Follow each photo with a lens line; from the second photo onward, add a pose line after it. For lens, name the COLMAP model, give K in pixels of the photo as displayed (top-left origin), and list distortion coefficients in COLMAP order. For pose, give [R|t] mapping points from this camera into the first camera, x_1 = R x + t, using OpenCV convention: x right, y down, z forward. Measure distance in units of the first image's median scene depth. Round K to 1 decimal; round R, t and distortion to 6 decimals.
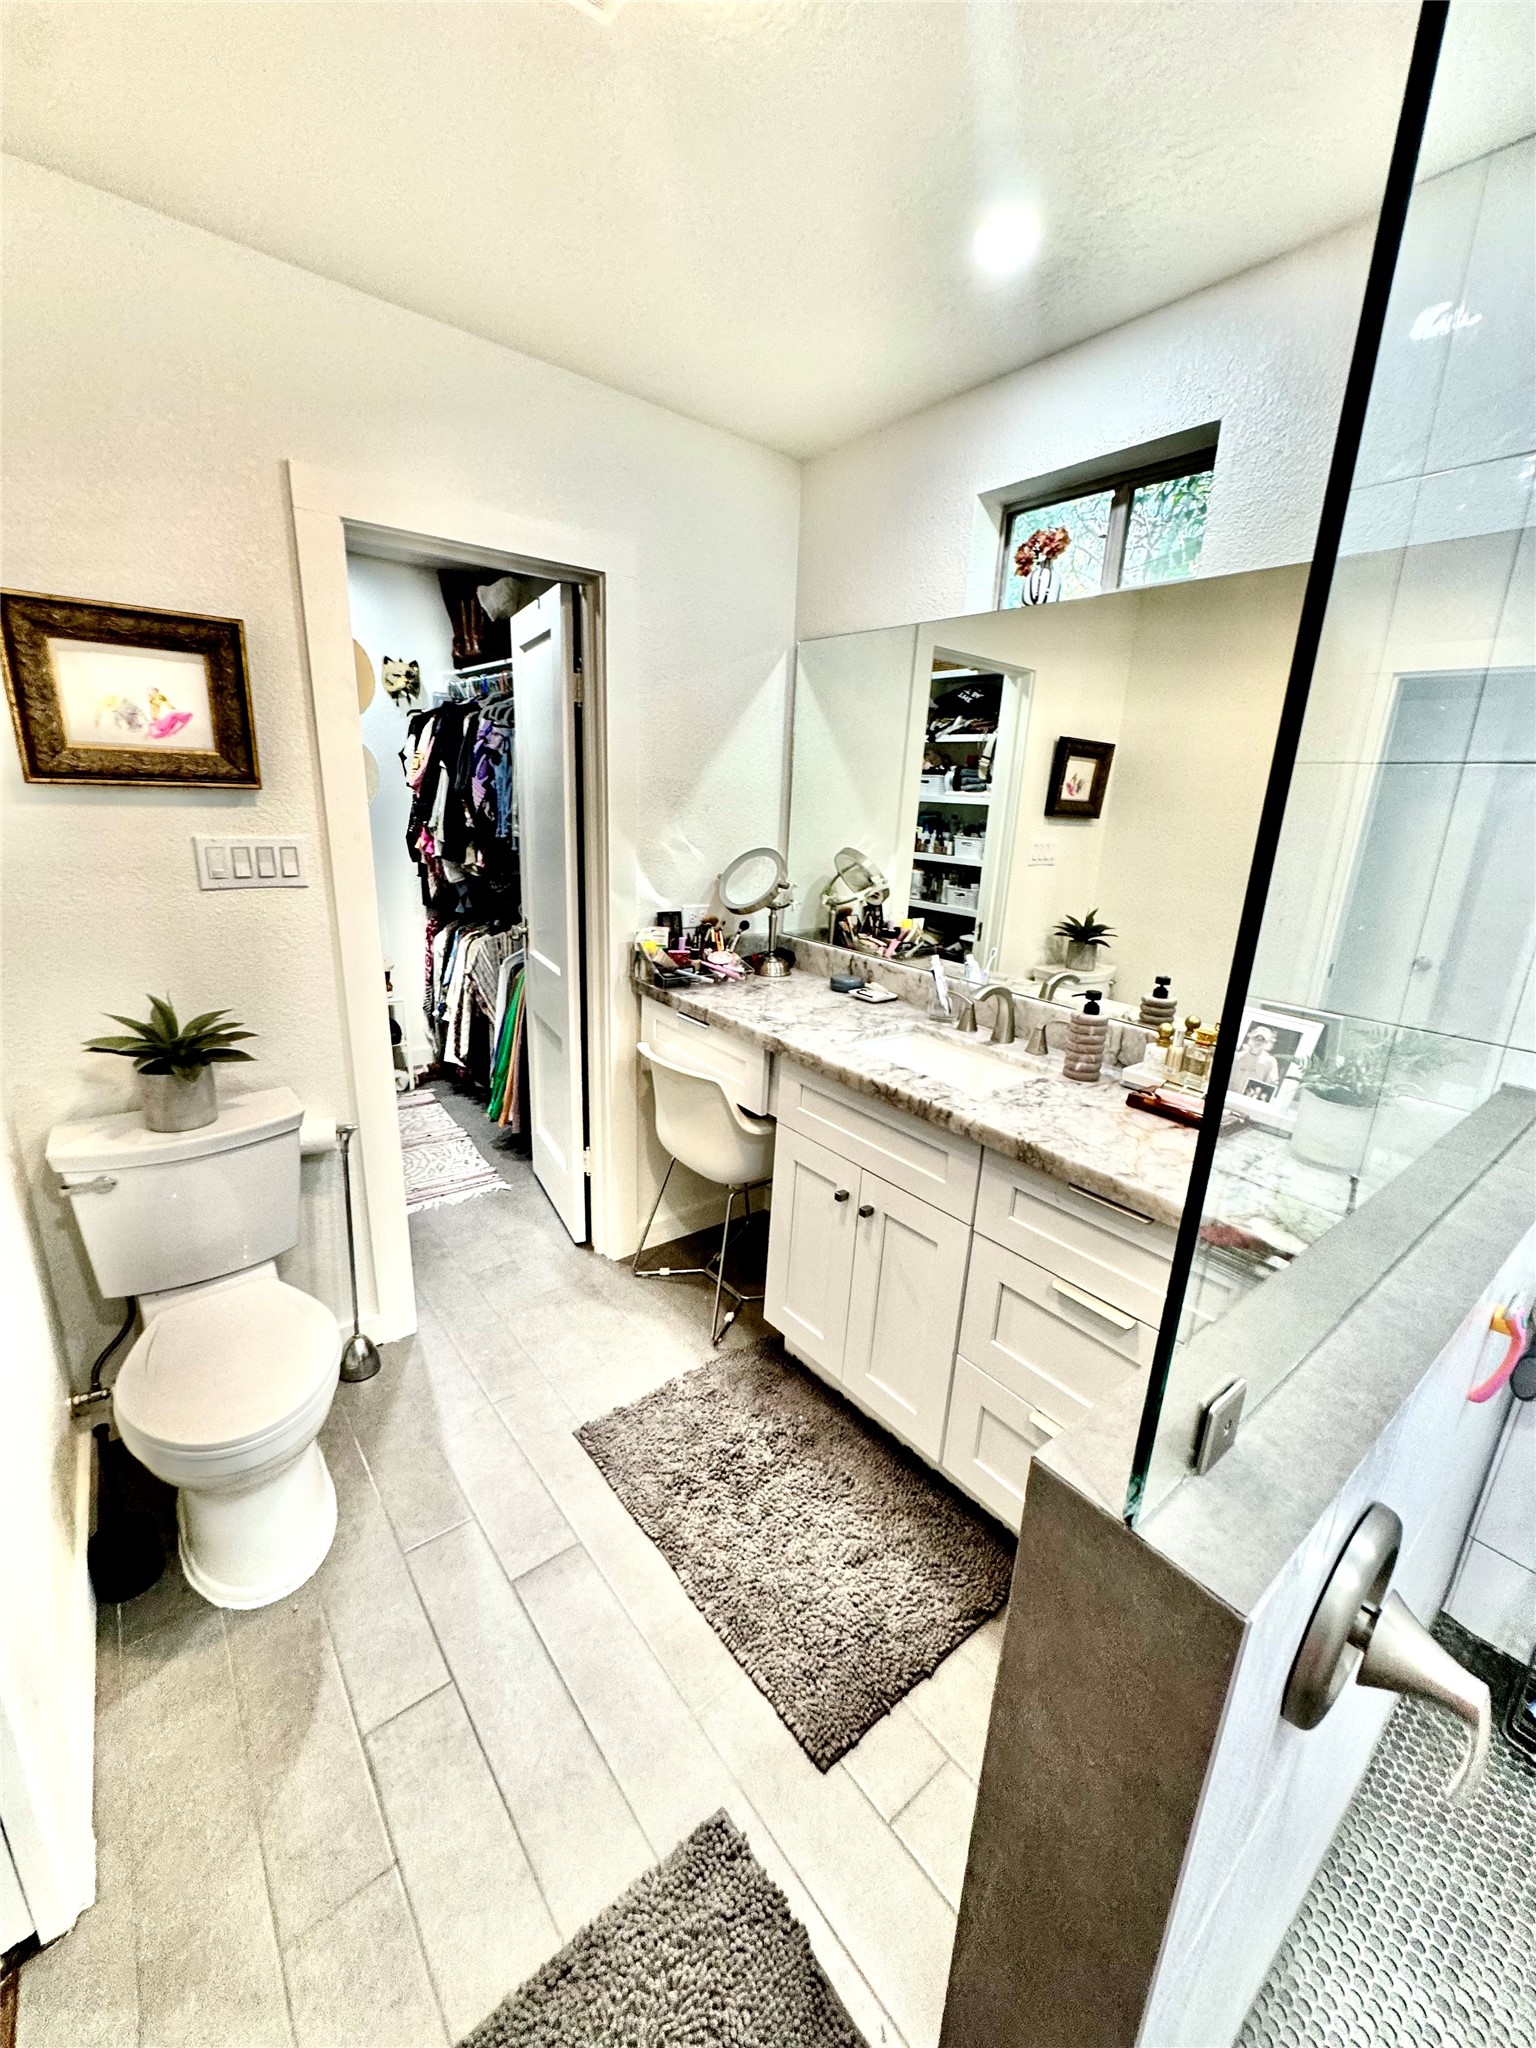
lens RADIAL K [[817.4, 0, 768.0], [0, 817.4, 1024.0], [0, 0, 1]] dist [-0.002533, 0.000635]
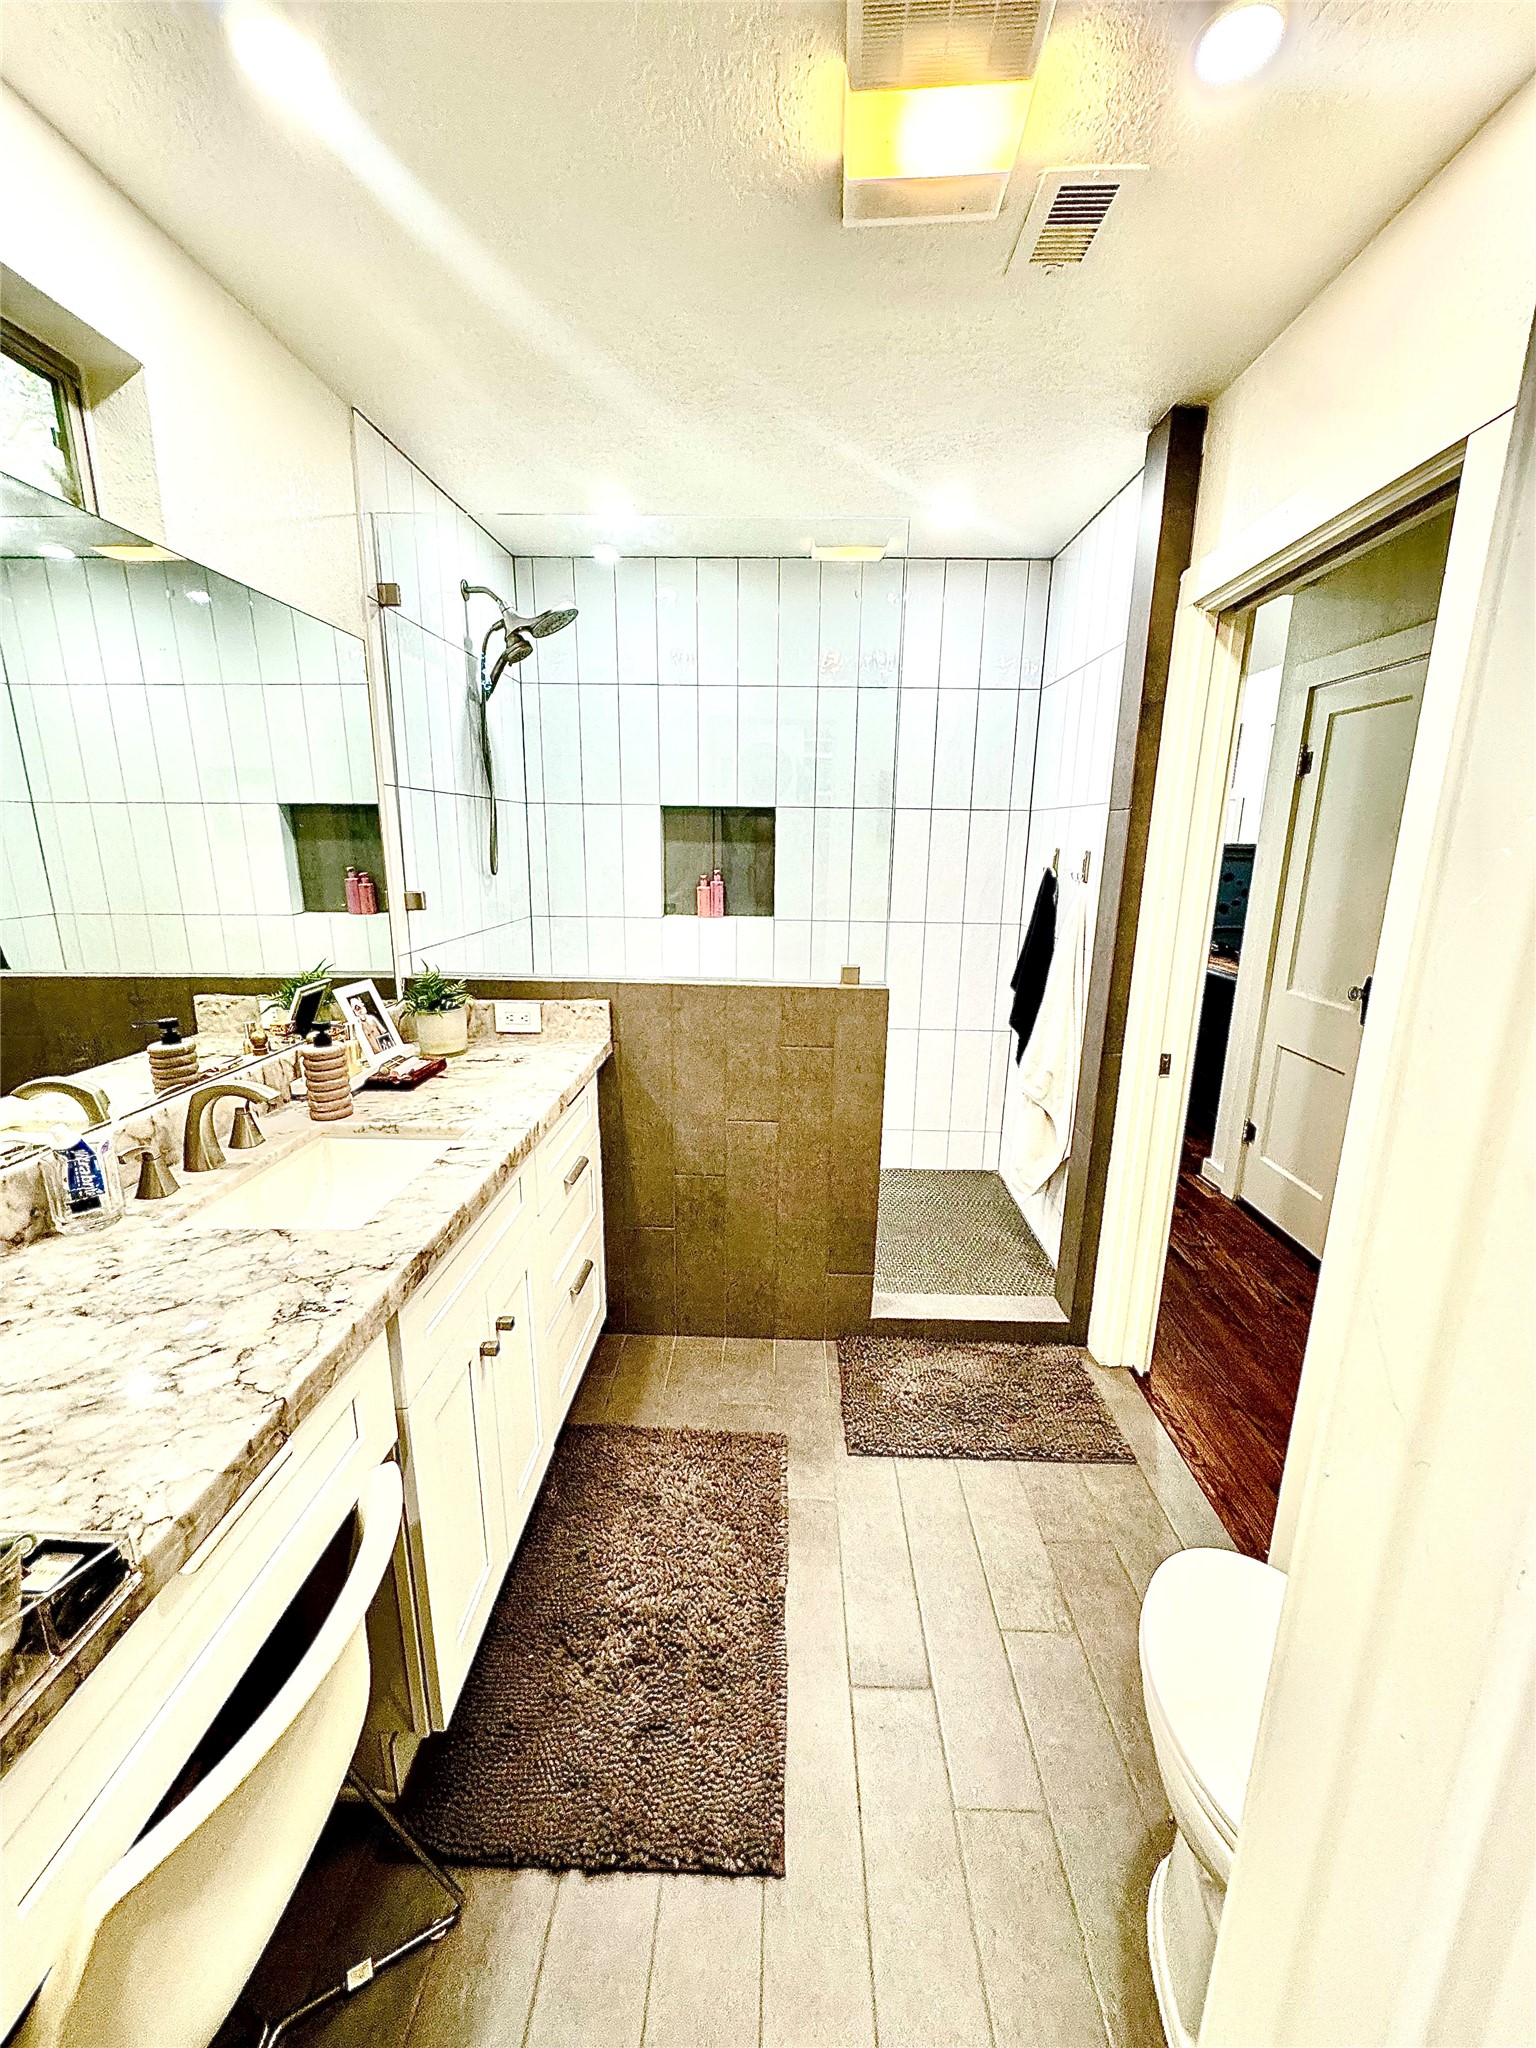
lens RADIAL K [[817.4, 0, 768.0], [0, 817.4, 1024.0], [0, 0, 1]] dist [-0.002533, 0.000635]
pose [[-0.768051, -0.194190, 0.610237, -0.259800], [0.135249, 0.882232, 0.450971, -0.183432], [-0.625944, 0.428902, -0.651335, 0.614412]]
